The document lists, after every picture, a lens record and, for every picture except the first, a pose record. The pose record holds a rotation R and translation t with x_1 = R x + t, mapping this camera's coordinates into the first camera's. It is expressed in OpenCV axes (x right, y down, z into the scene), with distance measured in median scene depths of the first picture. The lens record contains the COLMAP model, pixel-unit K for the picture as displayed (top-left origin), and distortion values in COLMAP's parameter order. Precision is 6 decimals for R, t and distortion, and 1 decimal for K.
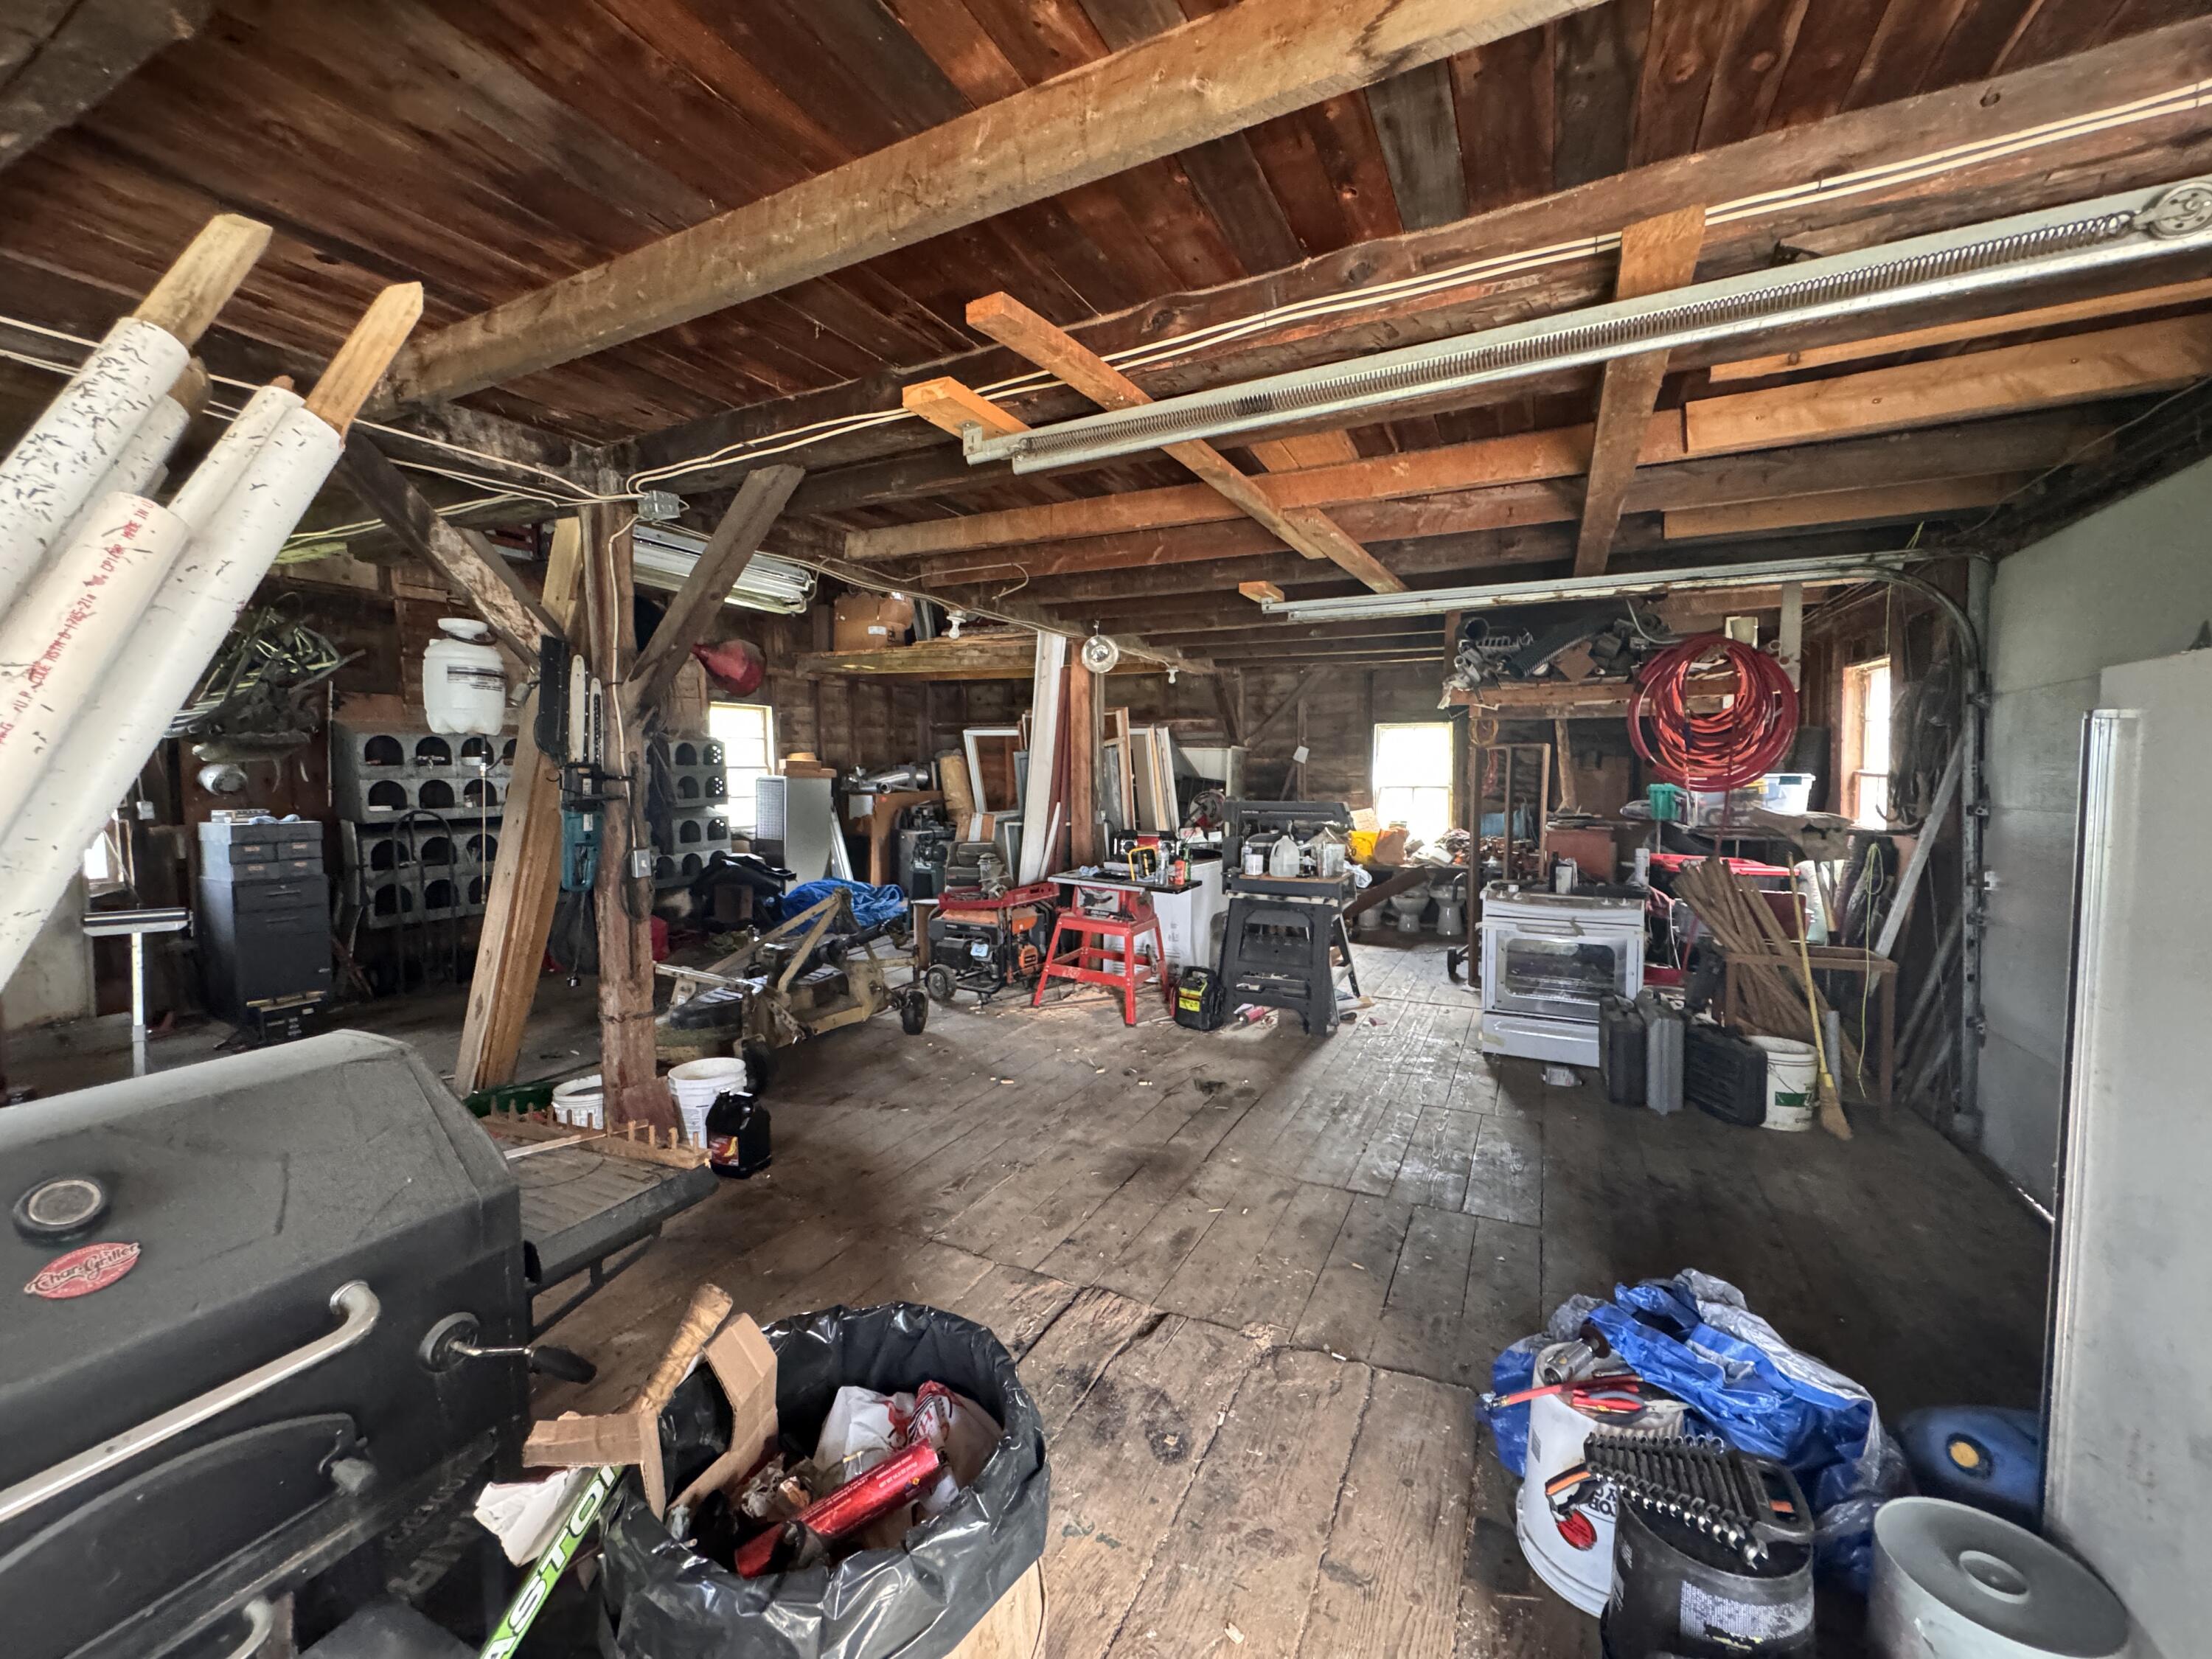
lens RADIAL K [[890.2, 0, 1106.0], [0, 890.2, 829.5], [0, 0, 1]] dist [-0.000952, 0.000105]
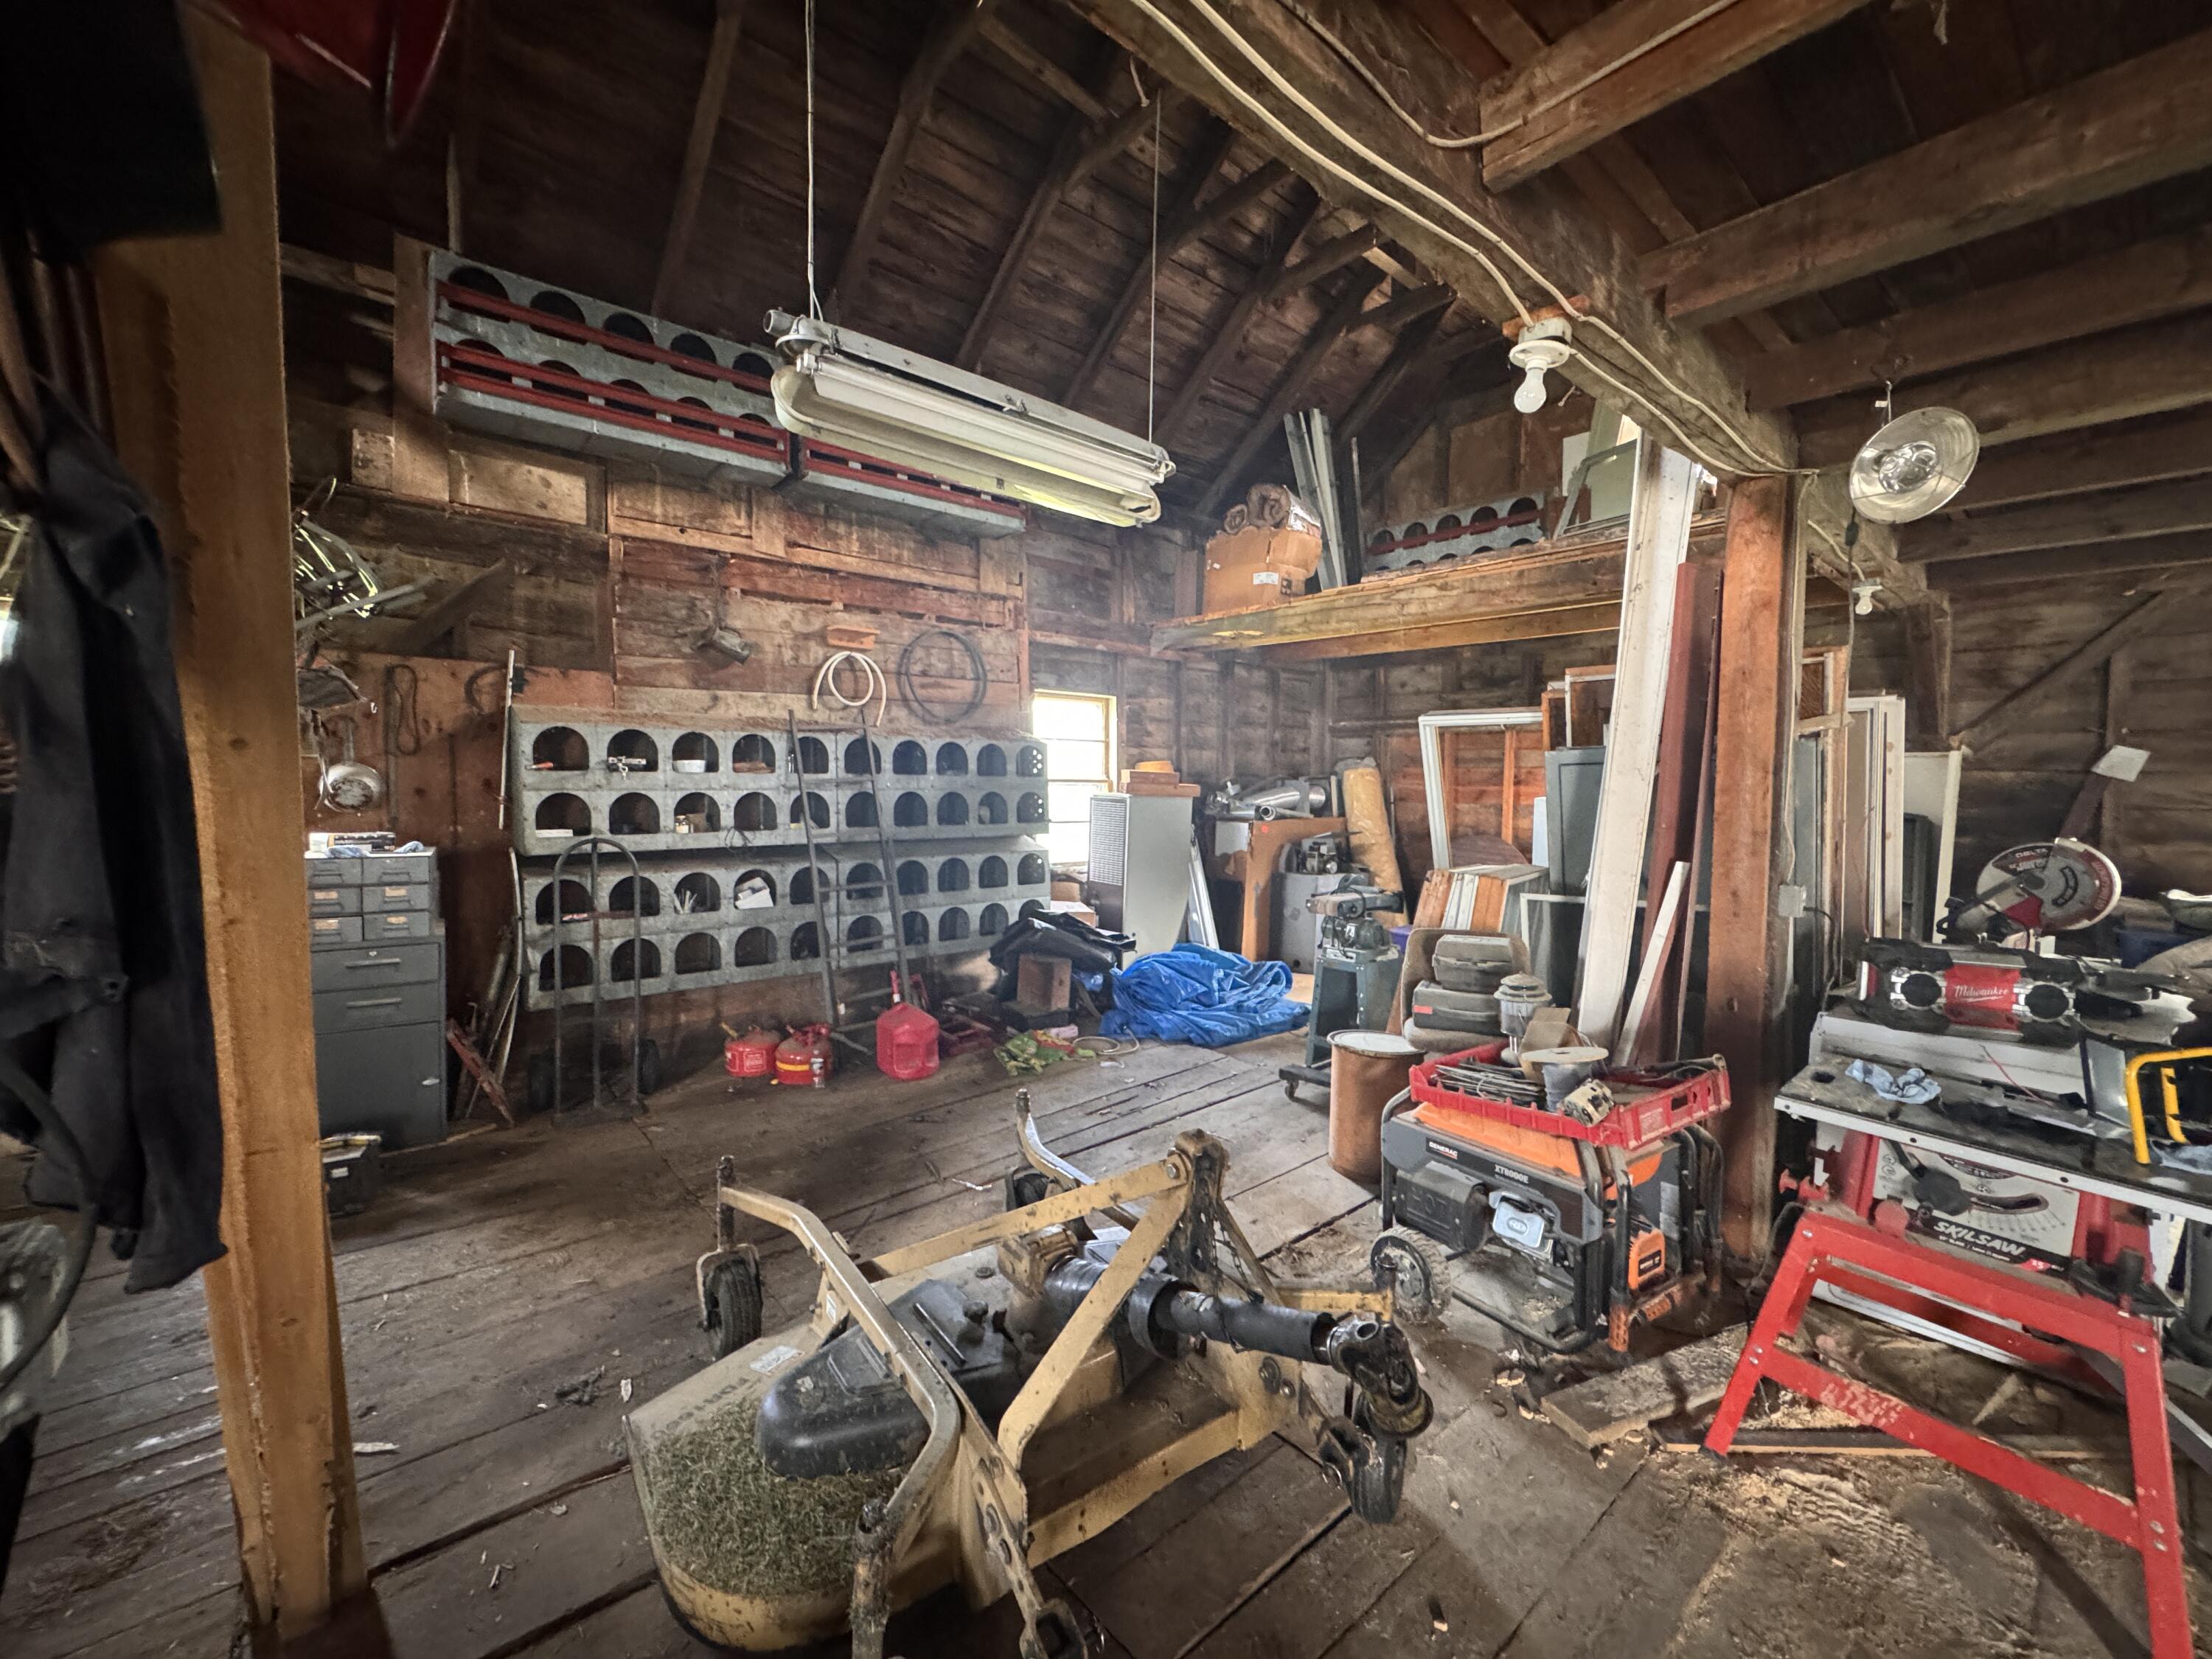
lens RADIAL K [[881.7, 0, 1106.0], [0, 881.7, 829.5], [0, 0, 1]] dist [-0.002527, 0.000300]
pose [[0.920202, 0.029189, -0.390353, -0.142553], [-0.037334, 0.999214, -0.013293, -0.029512], [0.389658, 0.026805, 0.920569, 0.478828]]
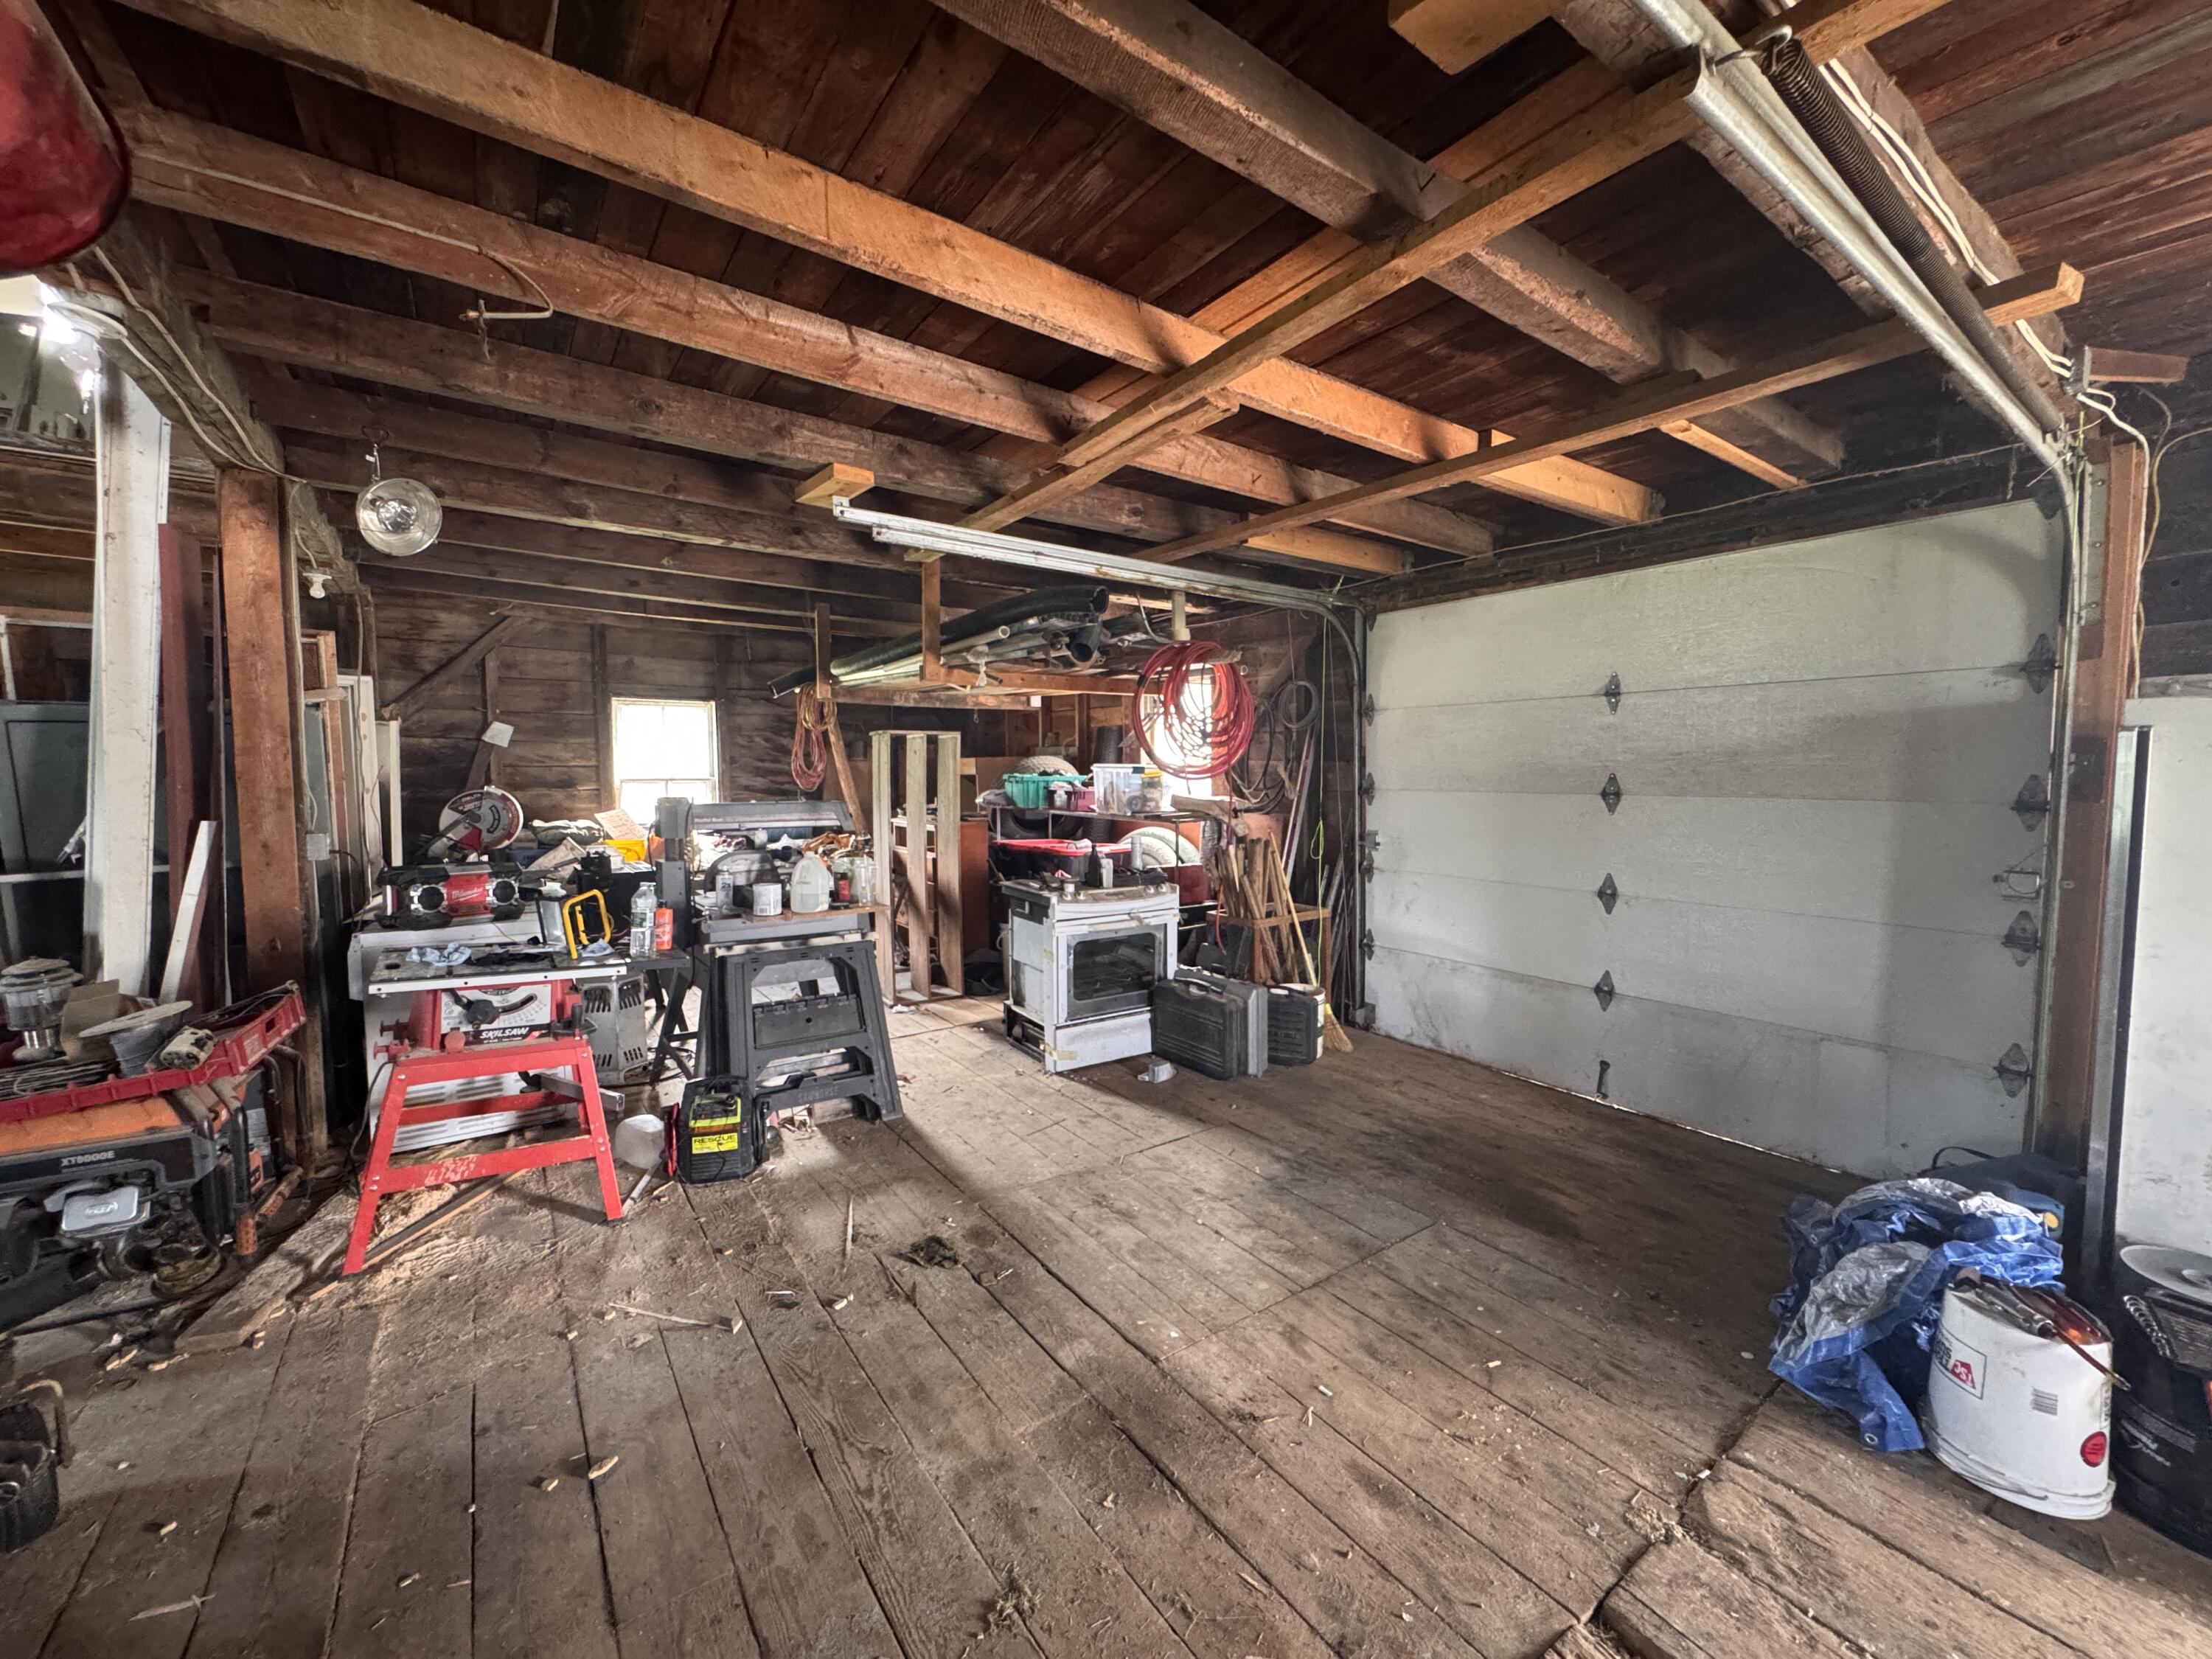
lens RADIAL K [[881.7, 0, 1106.0], [0, 881.7, 829.5], [0, 0, 1]] dist [-0.002527, 0.000300]
pose [[0.468031, -0.059323, 0.881719, -0.231174], [0.049804, 0.997929, 0.040705, -0.021118], [-0.882308, 0.024862, 0.470016, 0.372702]]
